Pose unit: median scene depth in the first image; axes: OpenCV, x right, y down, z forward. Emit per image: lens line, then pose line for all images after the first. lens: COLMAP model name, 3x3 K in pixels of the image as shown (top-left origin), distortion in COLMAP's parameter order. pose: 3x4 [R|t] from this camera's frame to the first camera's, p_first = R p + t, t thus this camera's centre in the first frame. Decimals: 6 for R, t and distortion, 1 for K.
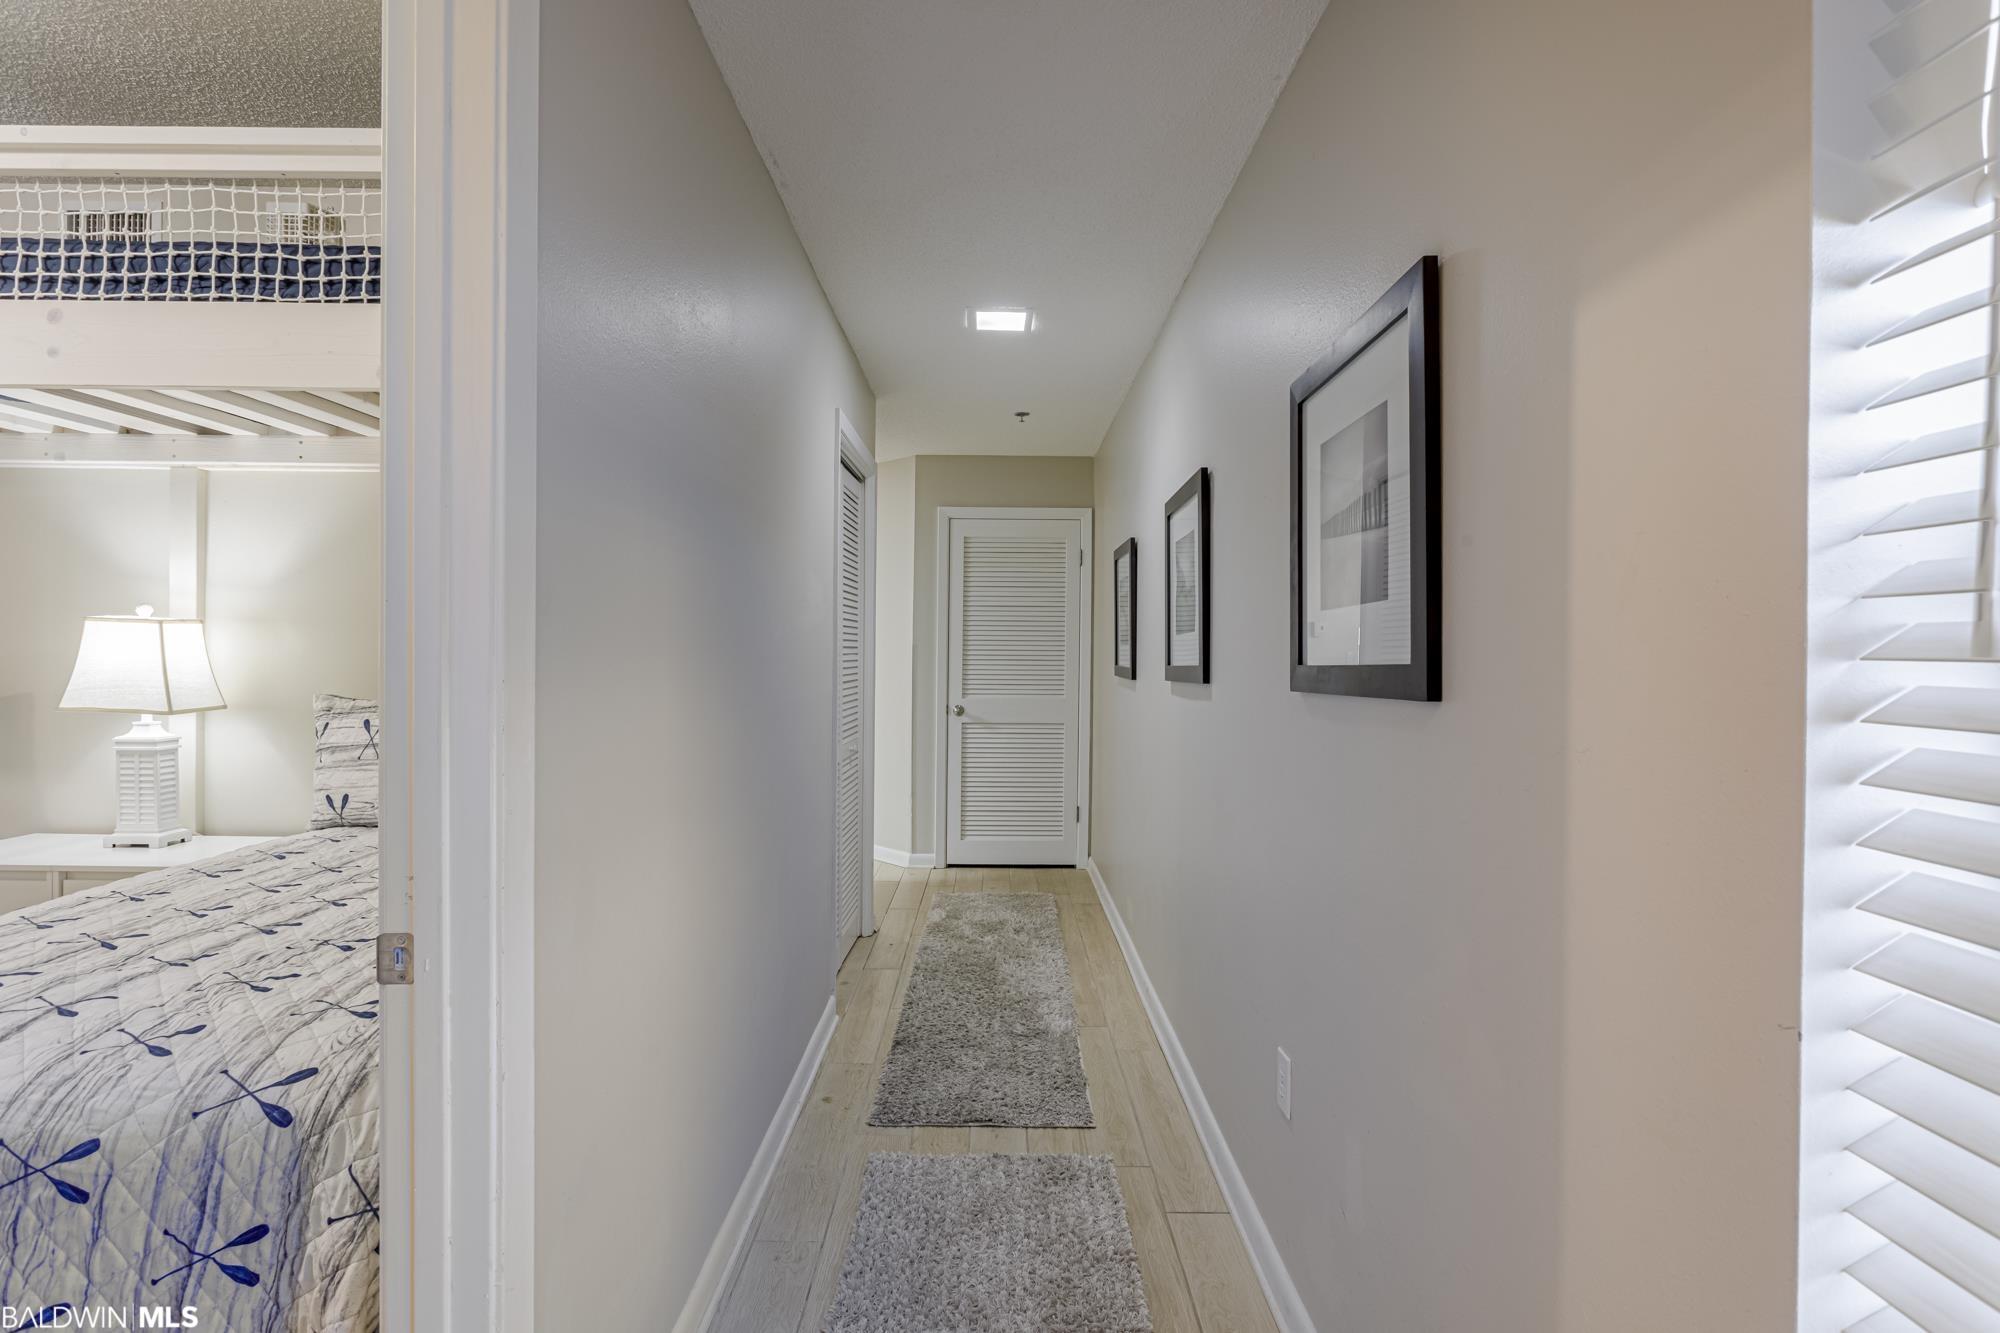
lens RADIAL K [[981.2, 0, 1021.7], [0, 981.2, 654.4], [0, 0, 1]] dist [-0.012406, 0.004339]
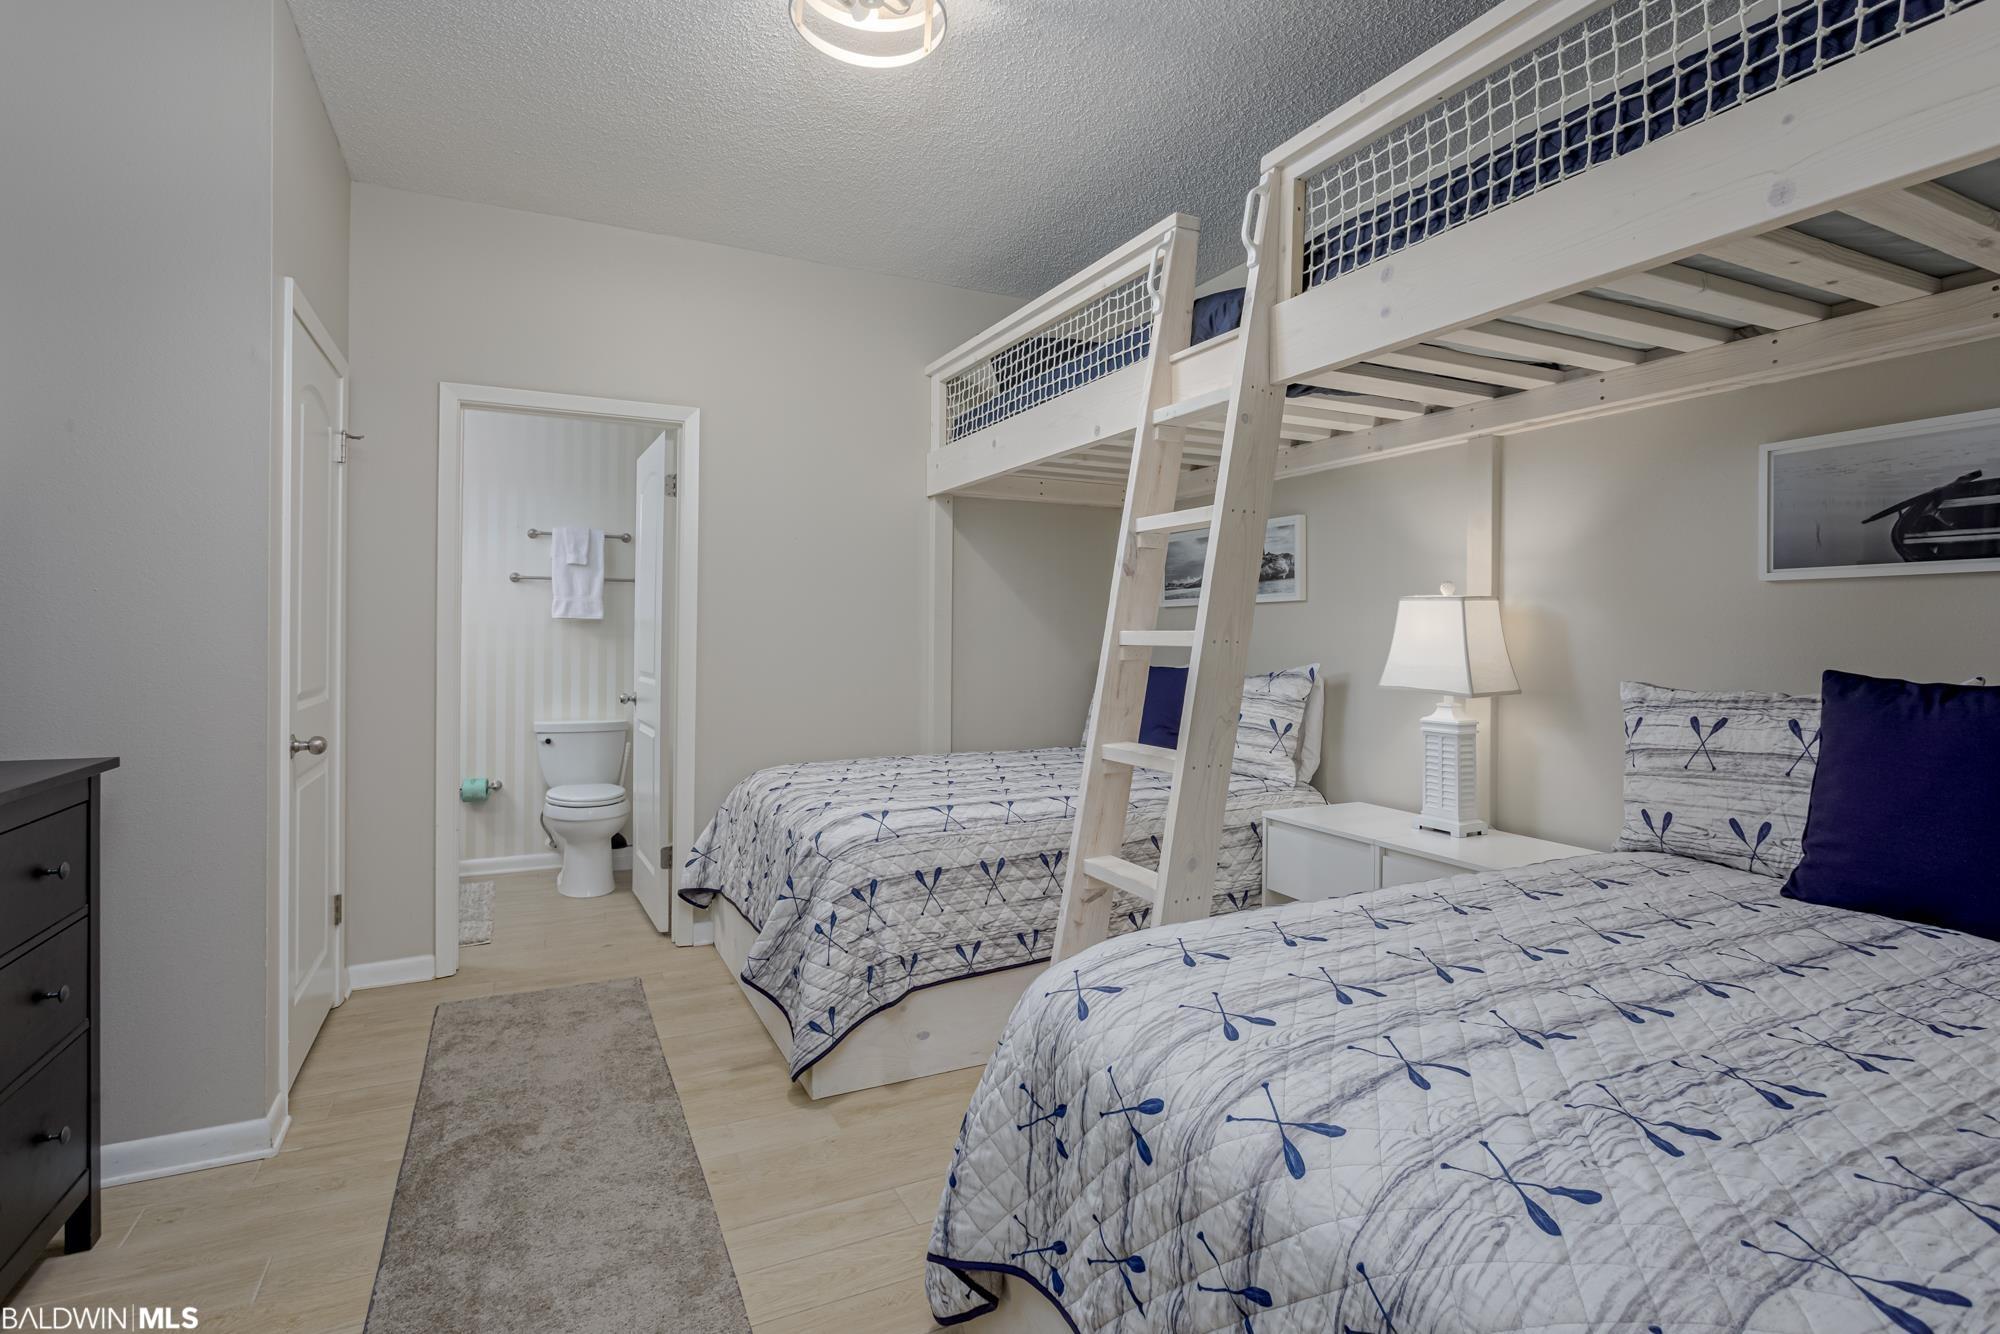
lens RADIAL K [[981.2, 0, 1012.0], [0, 981.2, 652.0], [0, 0, 1]] dist [-0.012406, 0.004339]
pose [[0.437499, 0.008936, -0.899175, -0.281311], [-0.005562, 0.999958, 0.007231, 0.017481], [0.899202, 0.001837, 0.437530, 0.243621]]
